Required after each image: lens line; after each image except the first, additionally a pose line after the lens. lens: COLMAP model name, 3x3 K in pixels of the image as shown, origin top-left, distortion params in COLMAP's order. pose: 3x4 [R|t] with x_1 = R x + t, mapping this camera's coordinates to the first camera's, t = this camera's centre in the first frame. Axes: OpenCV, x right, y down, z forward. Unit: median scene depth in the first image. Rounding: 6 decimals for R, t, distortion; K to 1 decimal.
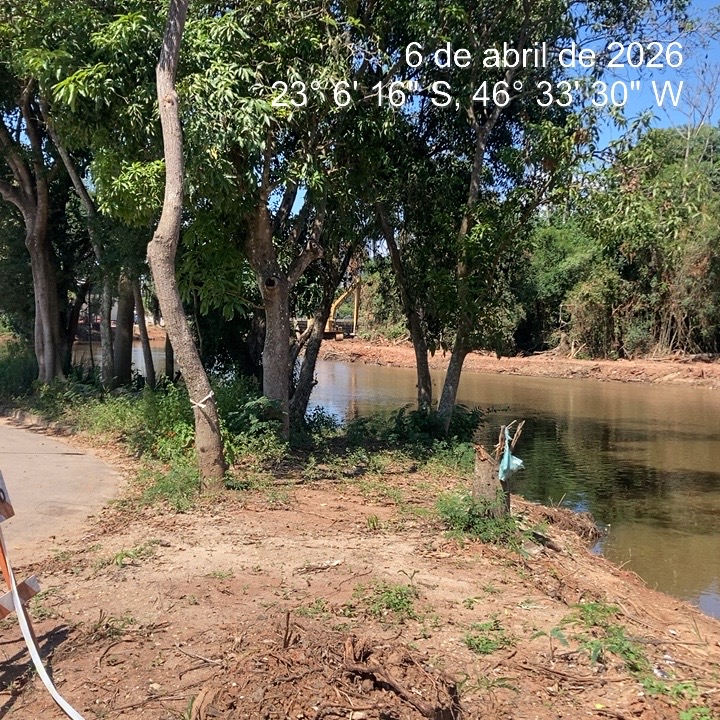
lens RADIAL K [[1008.1, 0, 339.5], [0, 1008.1, 359.1], [0, 0, 1]] dist [0.197927, -0.708231]
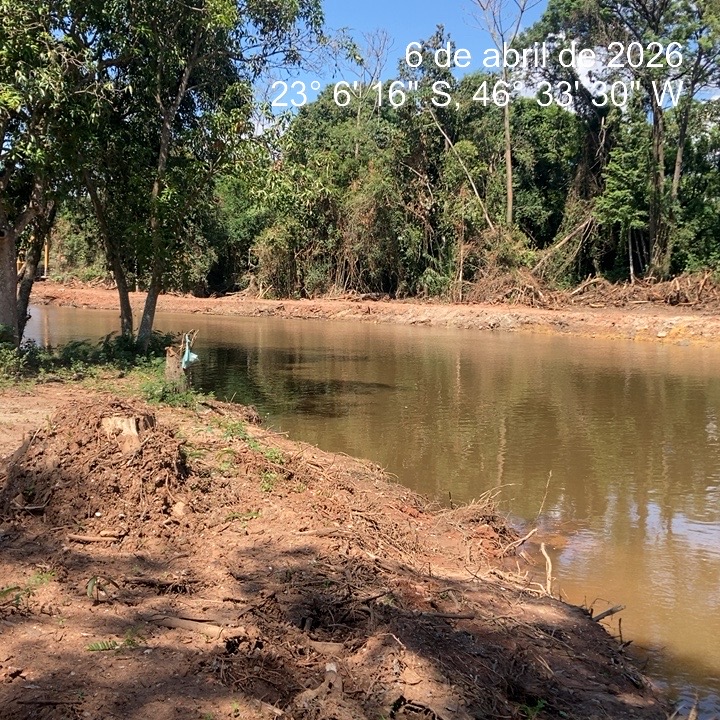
lens RADIAL K [[1008.2, 0, 359.5], [0, 1008.2, 344.0], [0, 0, 1]] dist [0.181553, -0.679706]
pose [[0.950293, -0.026089, 0.310261, -0.007617], [0.013251, 0.998969, 0.043412, 0.002350], [-0.311073, -0.037143, 0.949660, -0.065405]]
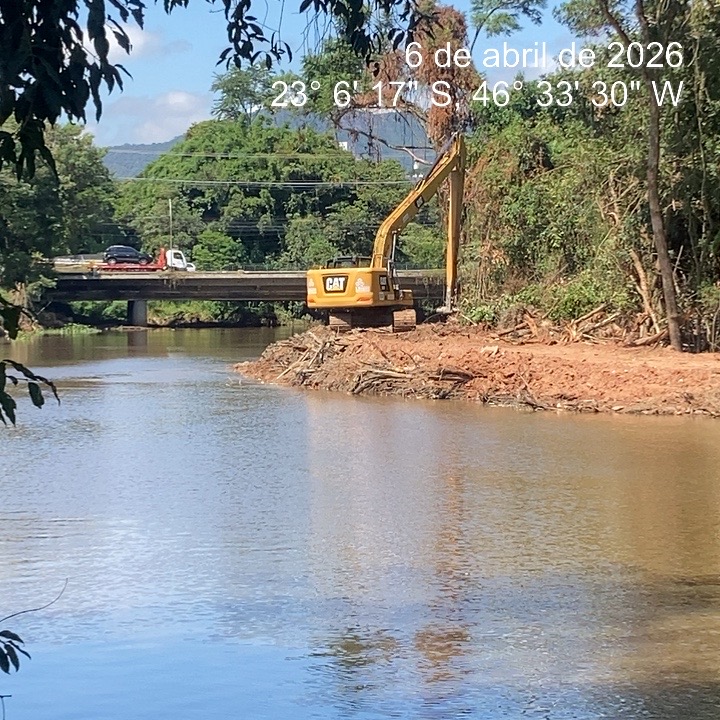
lens RADIAL K [[2575.3, 0, 338.3], [0, 2575.3, 358.7], [0, 0, 1]] dist [0.049105, 2.142172]
pose [[0.999085, -0.029473, -0.030978, 0.006816], [0.029252, 0.999543, -0.007562, -0.005393], [0.031187, 0.006649, 0.999491, 0.244426]]
